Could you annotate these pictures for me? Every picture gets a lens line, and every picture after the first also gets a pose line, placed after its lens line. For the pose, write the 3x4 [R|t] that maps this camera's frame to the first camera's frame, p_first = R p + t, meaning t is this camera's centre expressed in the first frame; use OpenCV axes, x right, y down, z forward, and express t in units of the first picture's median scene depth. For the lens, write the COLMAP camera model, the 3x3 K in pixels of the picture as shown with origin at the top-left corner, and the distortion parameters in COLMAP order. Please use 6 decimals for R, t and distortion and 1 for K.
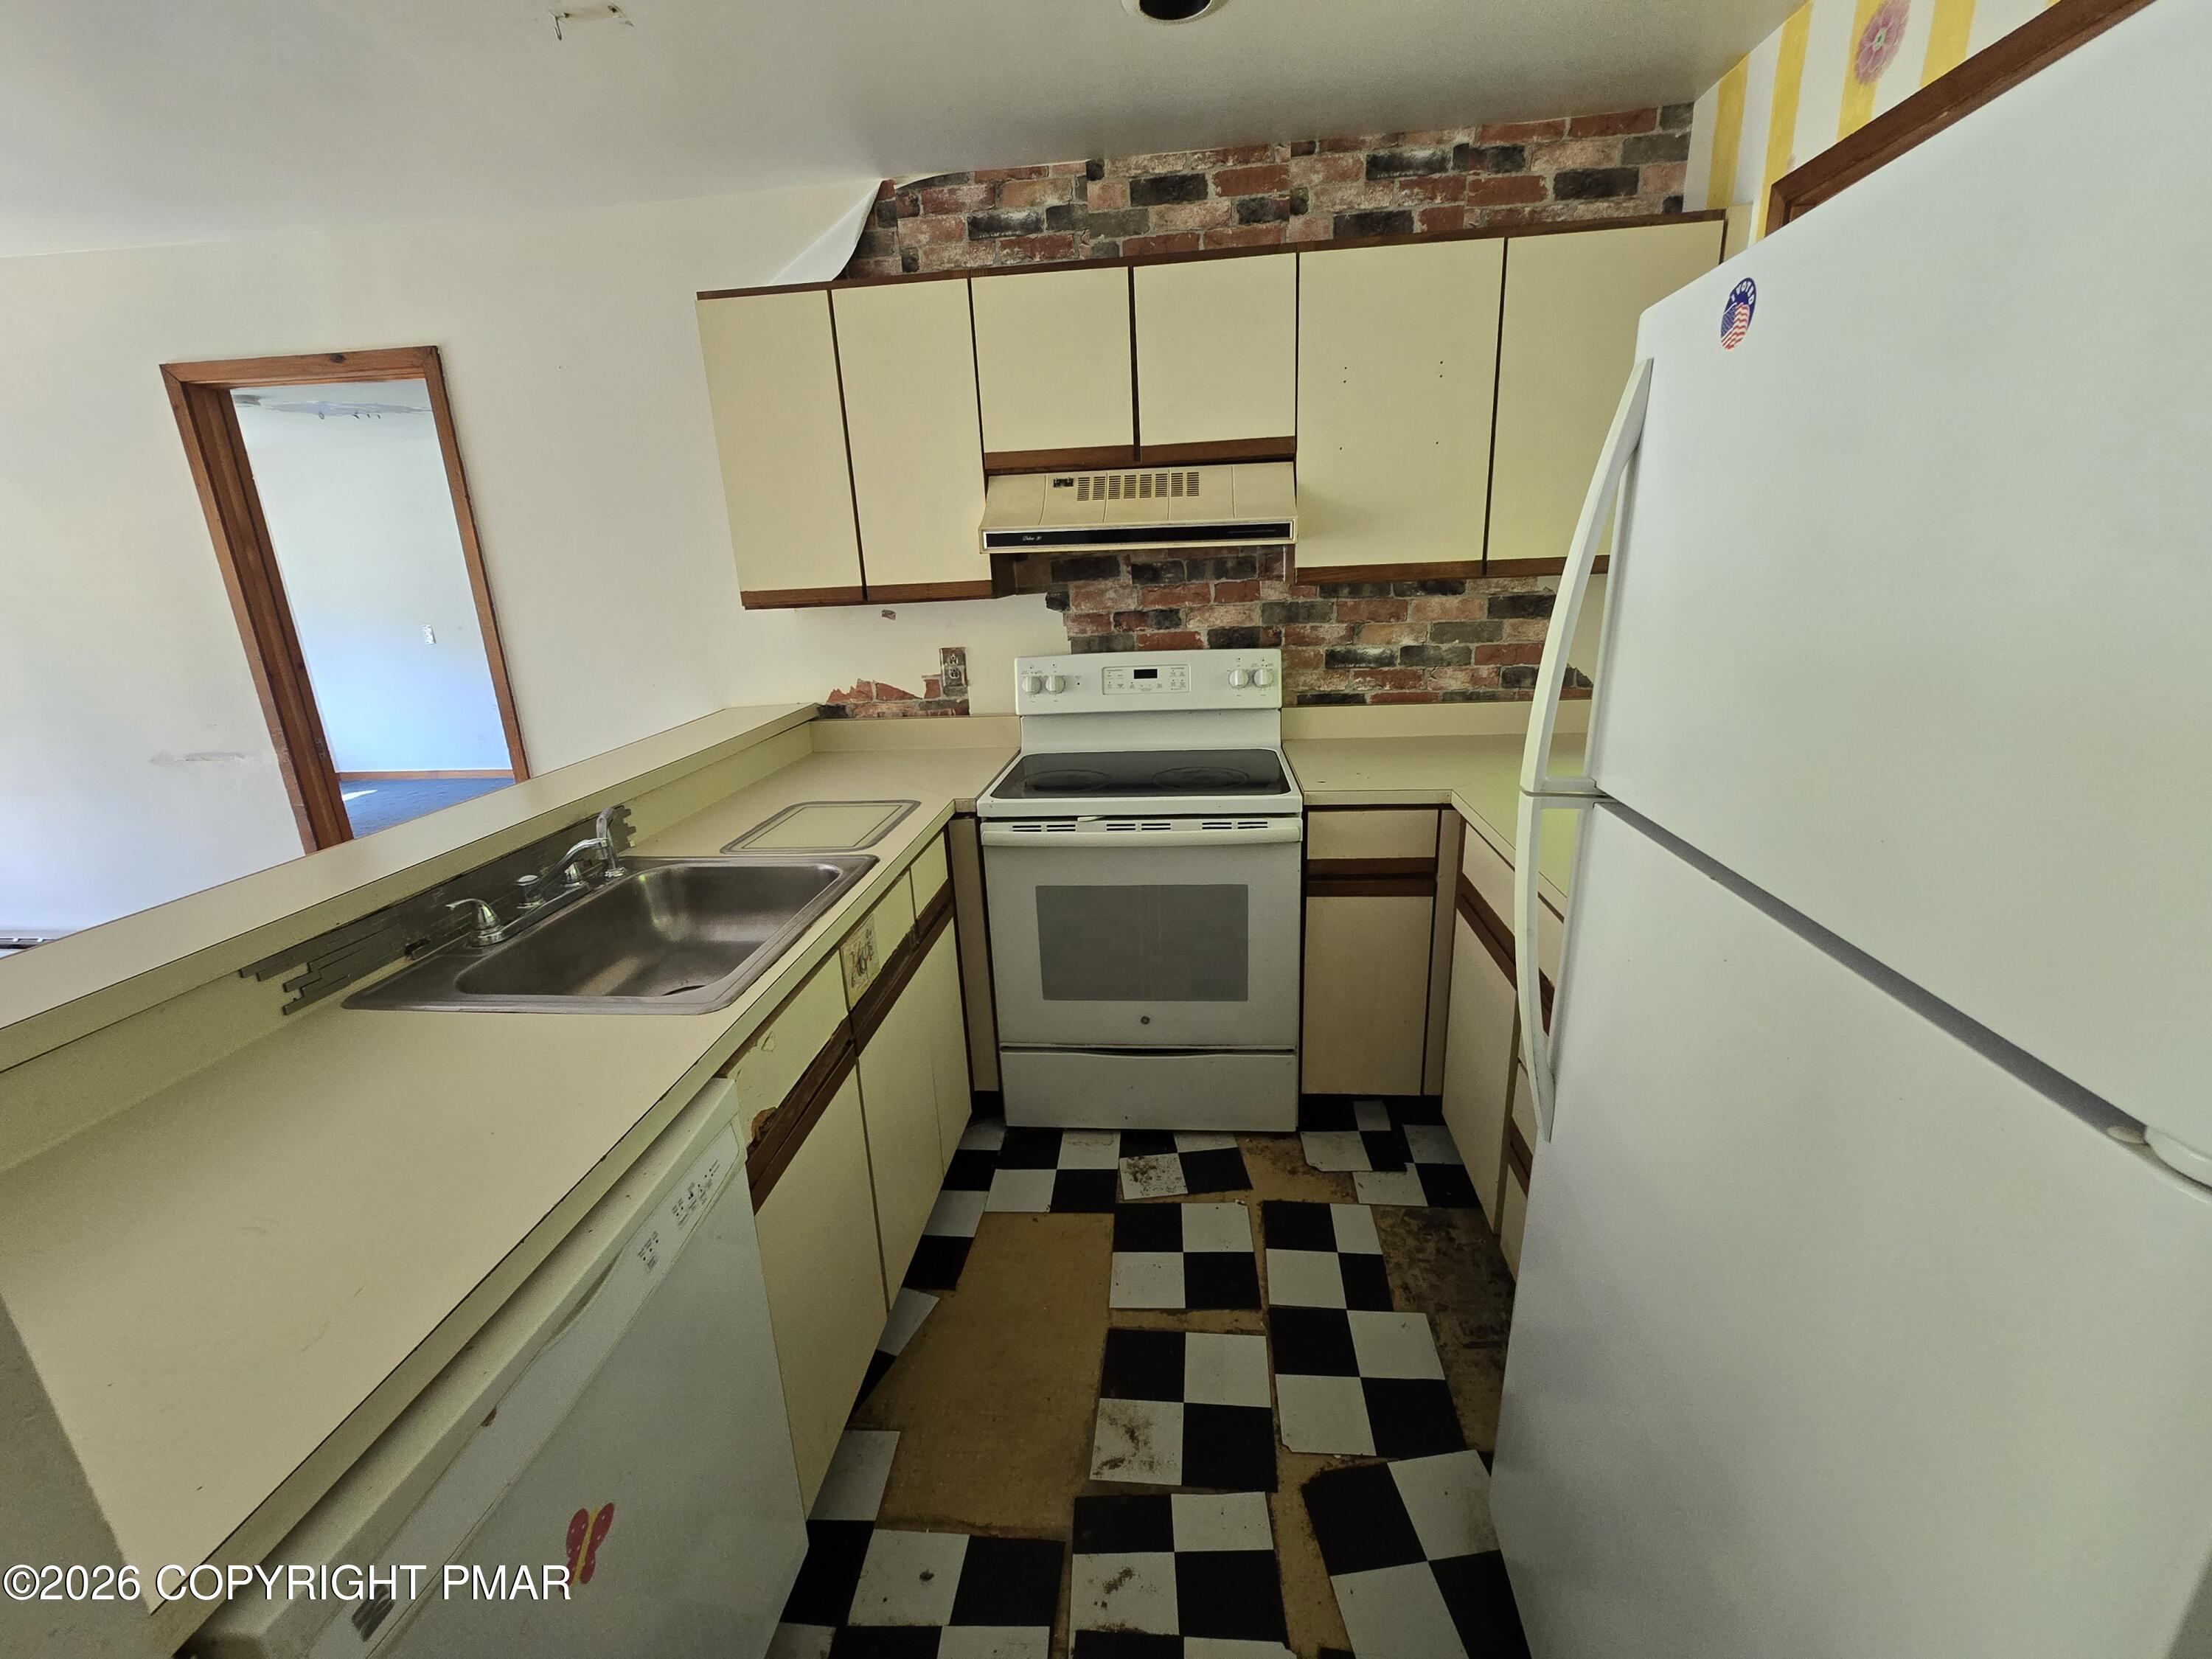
lens RADIAL K [[907.7, 0, 1106.2], [0, 907.7, 829.1], [0, 0, 1]] dist [-0.007444, 0.002307]
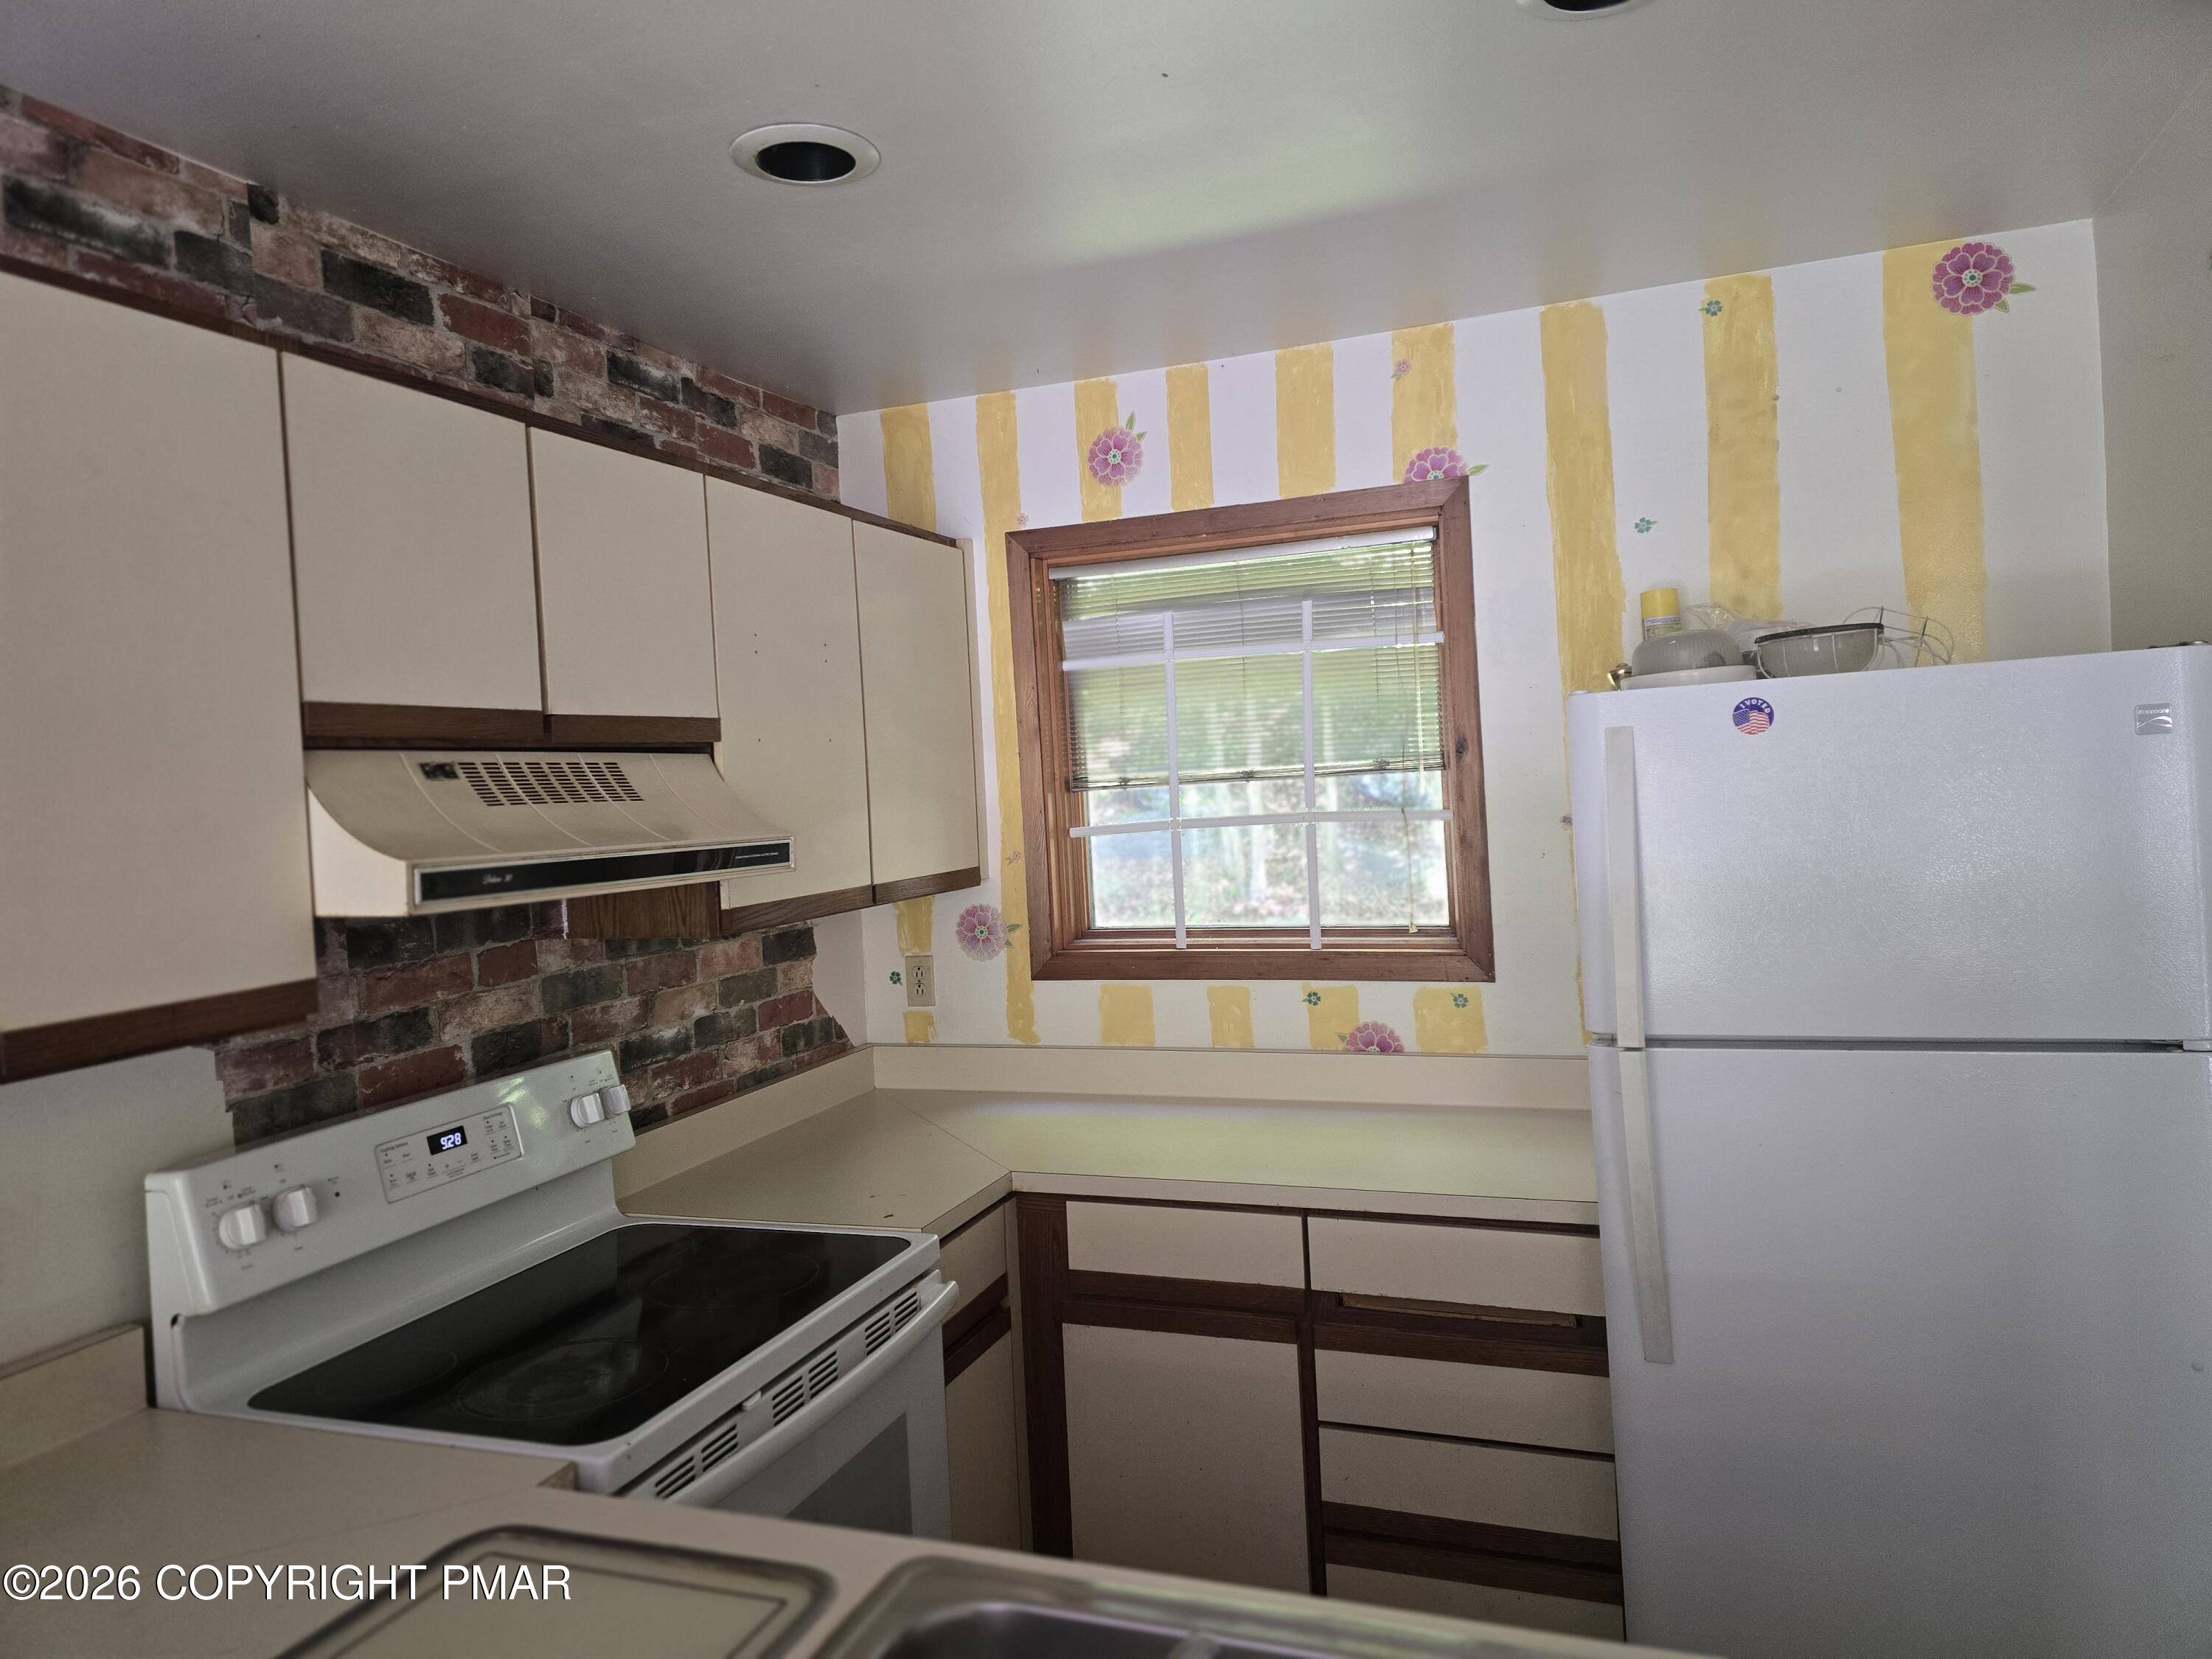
lens RADIAL K [[1485.4, 0, 1114.4], [0, 1485.4, 794.7], [0, 0, 1]] dist [0.073410, -0.073887]
pose [[0.253181, 0.019671, 0.967219, -0.726045], [0.318500, 0.942361, -0.102537, -0.165349], [-0.913486, 0.334020, 0.232322, 0.467581]]
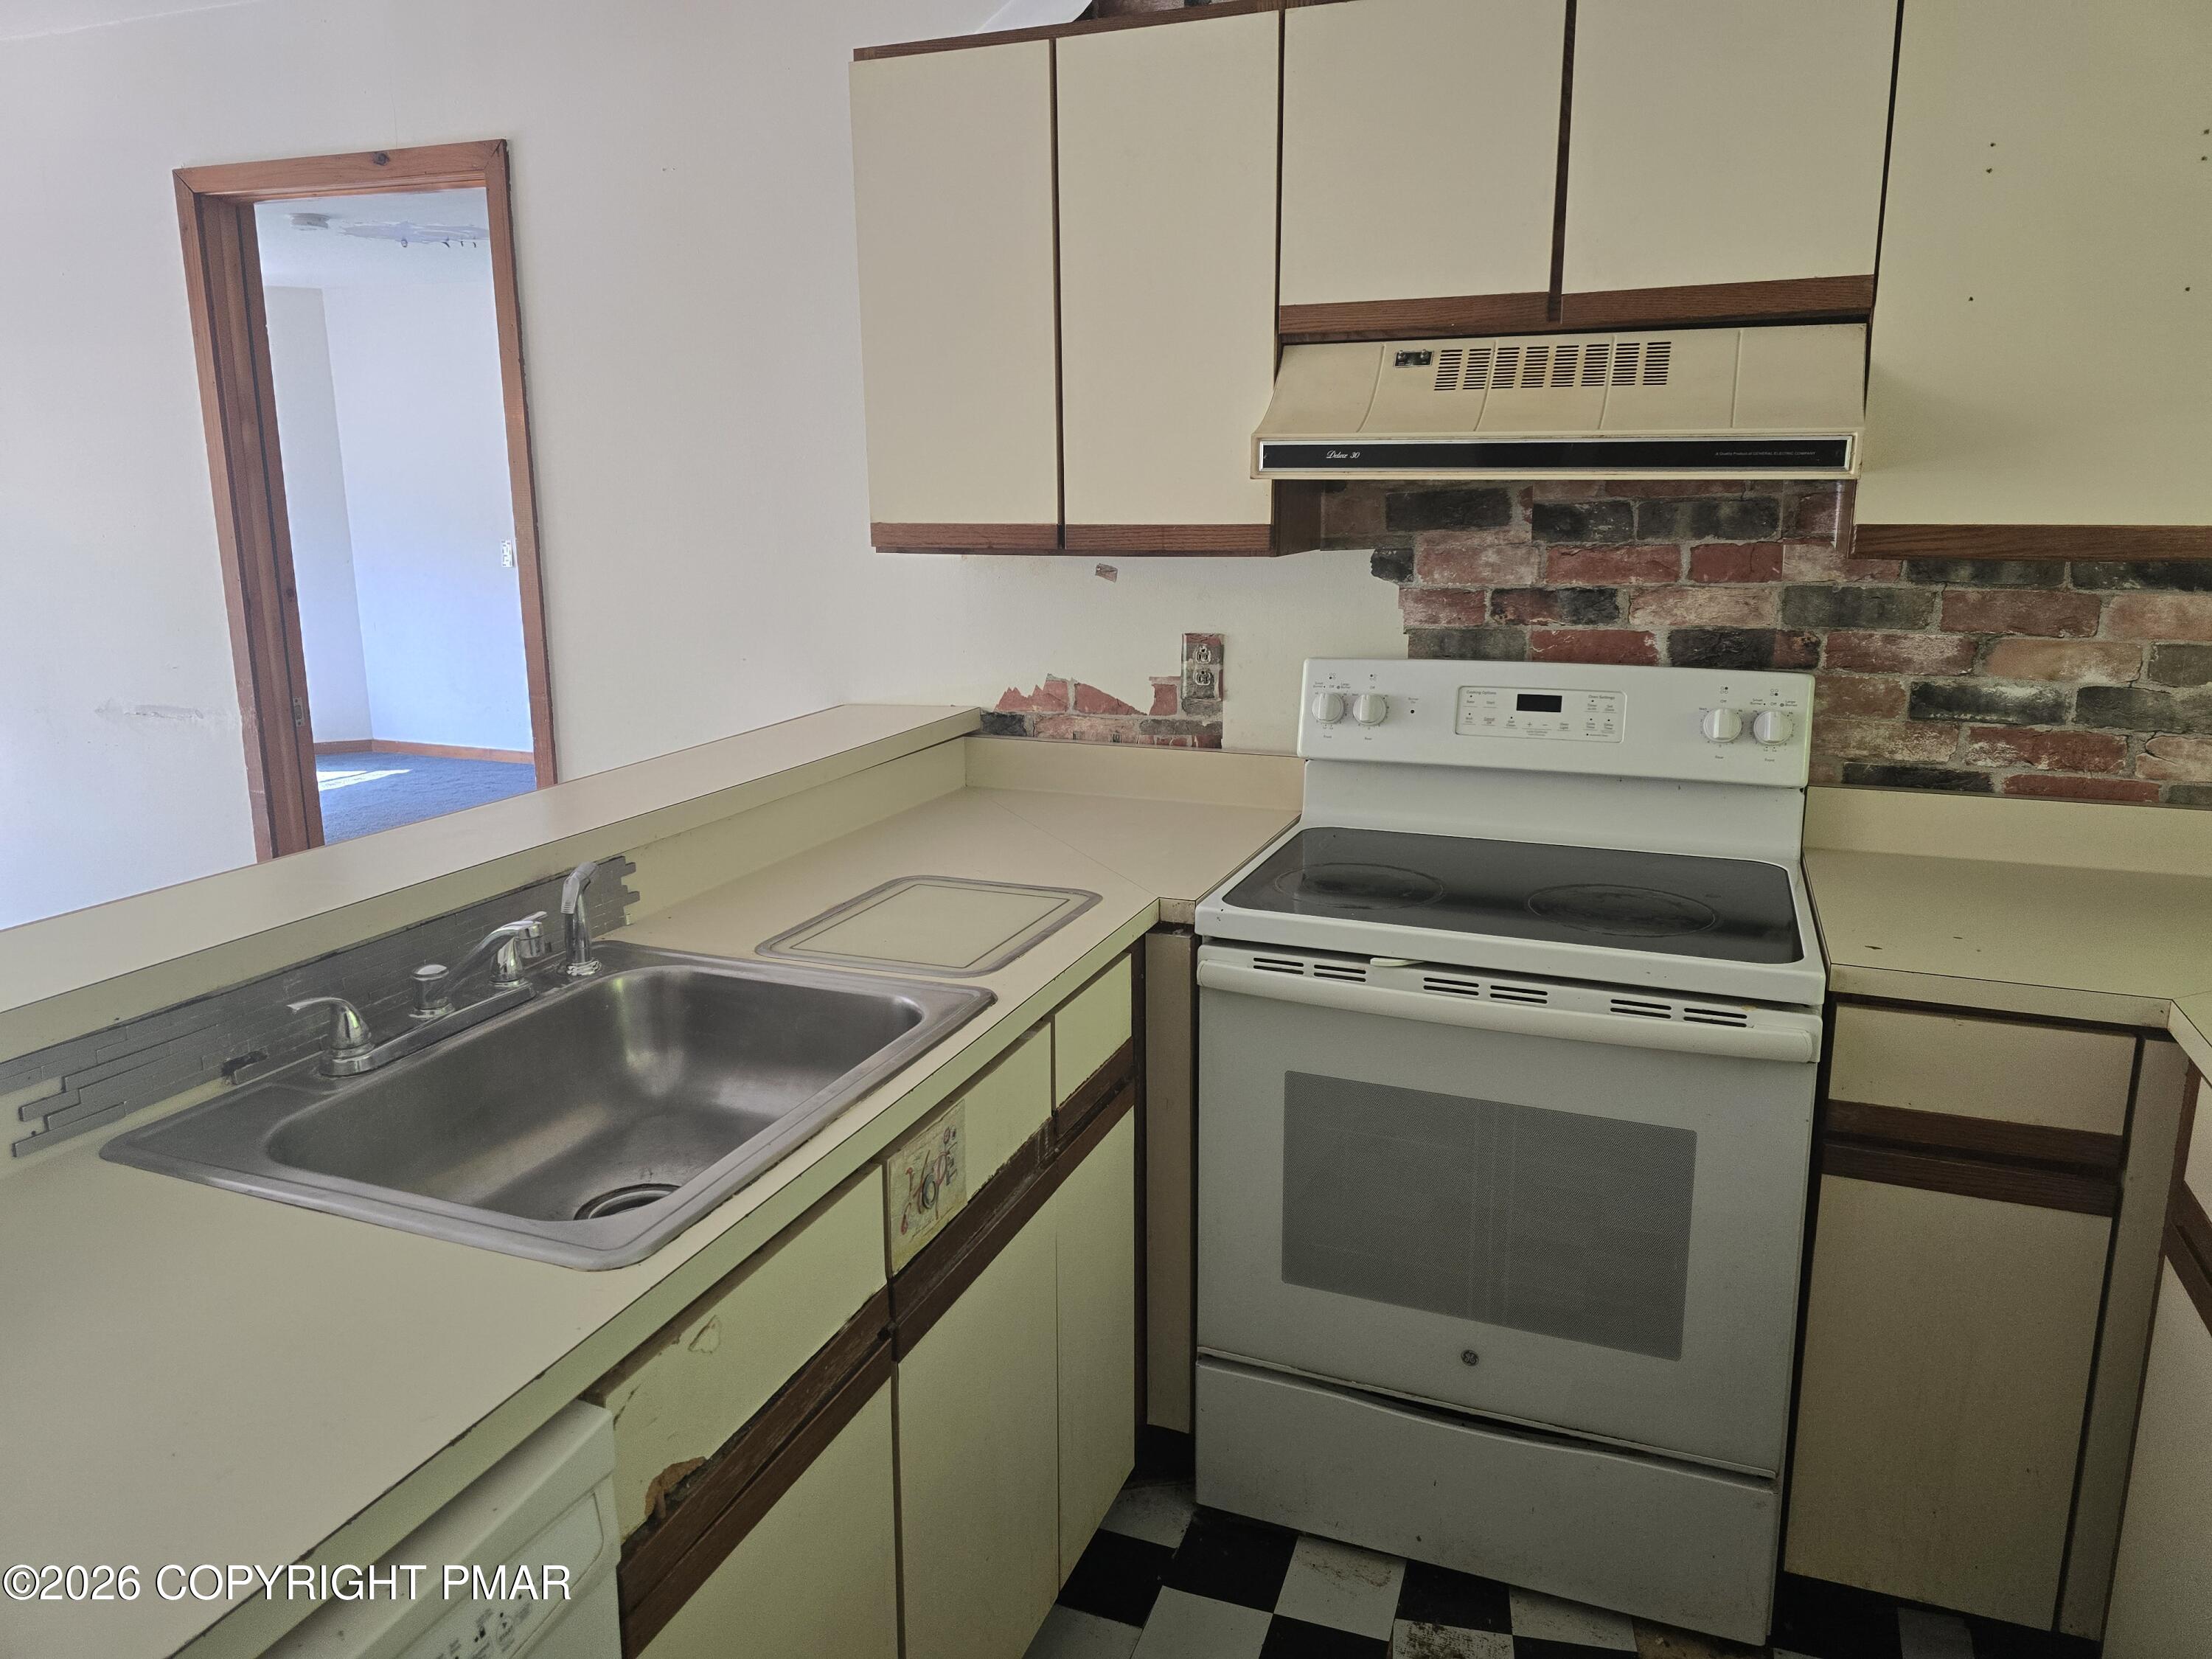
lens RADIAL K [[1485.4, 0, 1116.7], [0, 1485.4, 801.9], [0, 0, 1]] dist [0.073410, -0.073887]
pose [[0.962121, 0.093381, -0.256132, 0.038348], [-0.112465, 0.991789, -0.060871, -0.031744], [0.248344, 0.087371, 0.964723, 0.080358]]
